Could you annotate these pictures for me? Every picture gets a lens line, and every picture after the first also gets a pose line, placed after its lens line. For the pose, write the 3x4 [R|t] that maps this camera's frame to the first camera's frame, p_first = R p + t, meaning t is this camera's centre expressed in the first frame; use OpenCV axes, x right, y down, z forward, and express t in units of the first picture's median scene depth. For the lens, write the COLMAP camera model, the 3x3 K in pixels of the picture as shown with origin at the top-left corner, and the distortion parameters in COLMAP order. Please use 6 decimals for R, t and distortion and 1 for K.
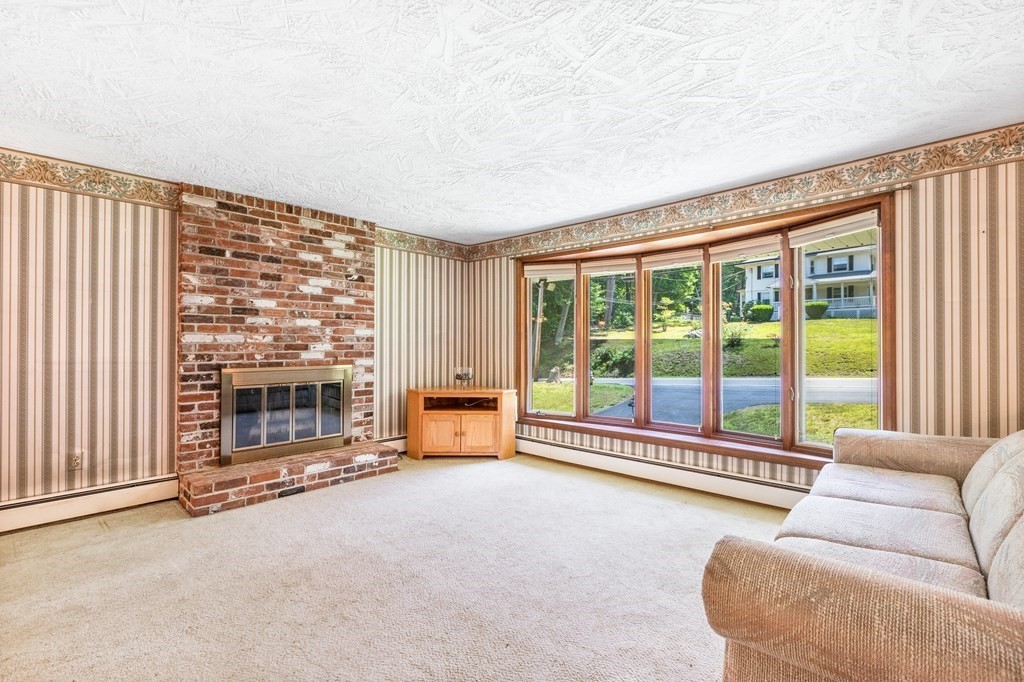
lens RADIAL K [[464.1, 0, 511.8], [0, 464.1, 346.6], [0, 0, 1]] dist [0.005289, -0.001590]
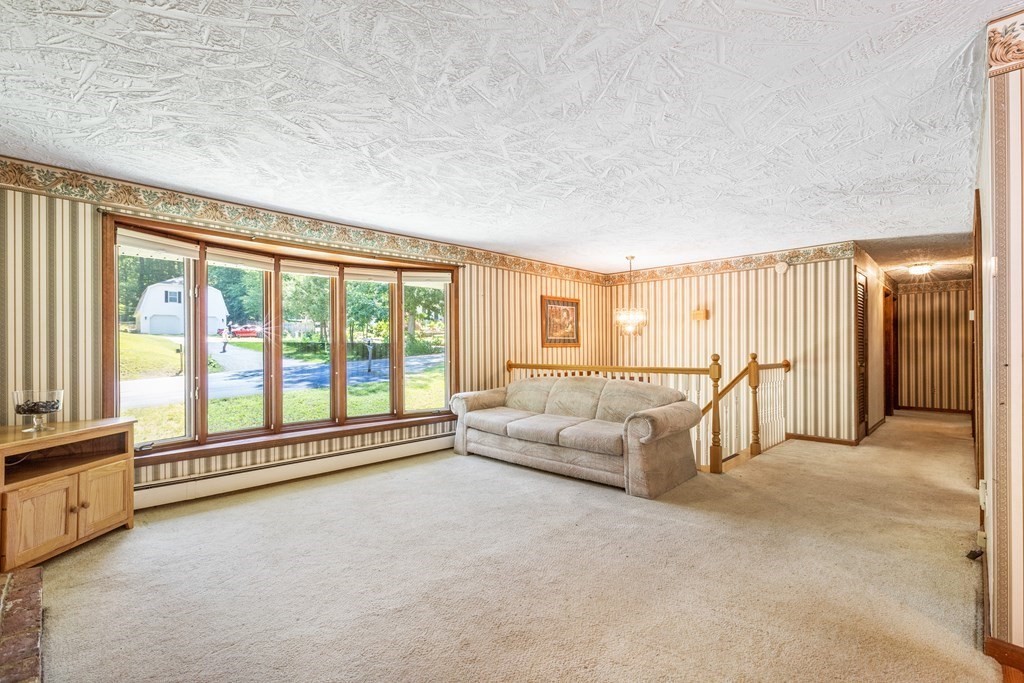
lens RADIAL K [[464.1, 0, 501.7], [0, 464.1, 349.6], [0, 0, 1]] dist [0.005289, -0.001590]
pose [[0.031931, -0.003767, 0.999483, -0.779961], [0.009561, 0.999948, 0.003463, 0.001005], [-0.999444, 0.009446, 0.031966, 0.560376]]
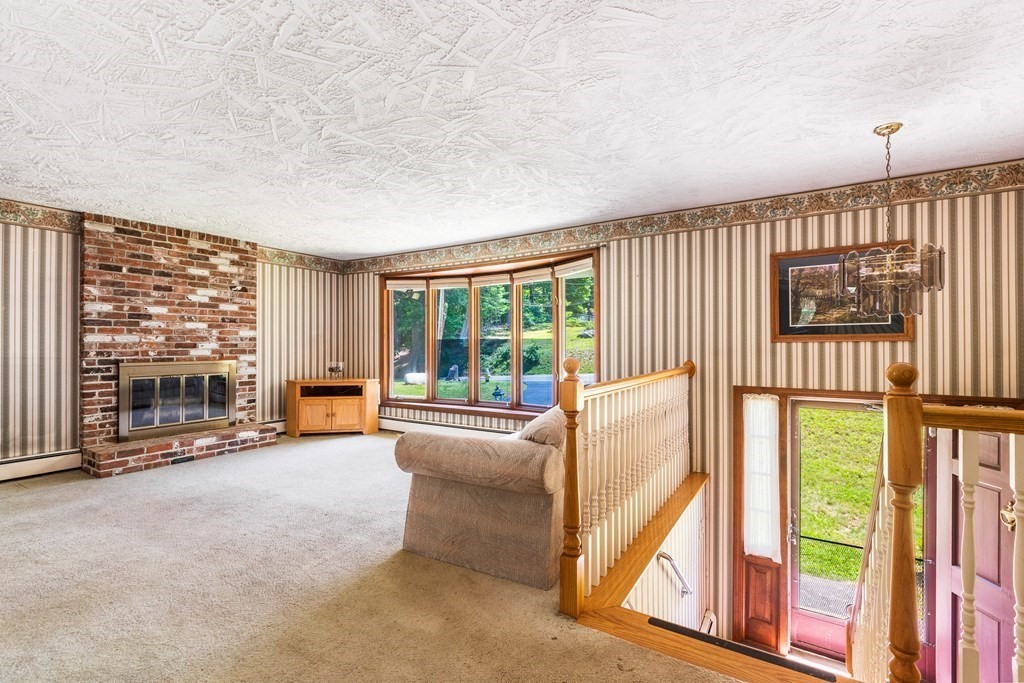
lens RADIAL K [[464.1, 0, 505.5], [0, 464.1, 345.8], [0, 0, 1]] dist [0.005289, -0.001590]
pose [[0.983974, -0.003081, 0.178284, 0.156420], [0.003289, 0.999994, -0.000872, 0.005700], [-0.178281, 0.001445, 0.983979, -0.380845]]
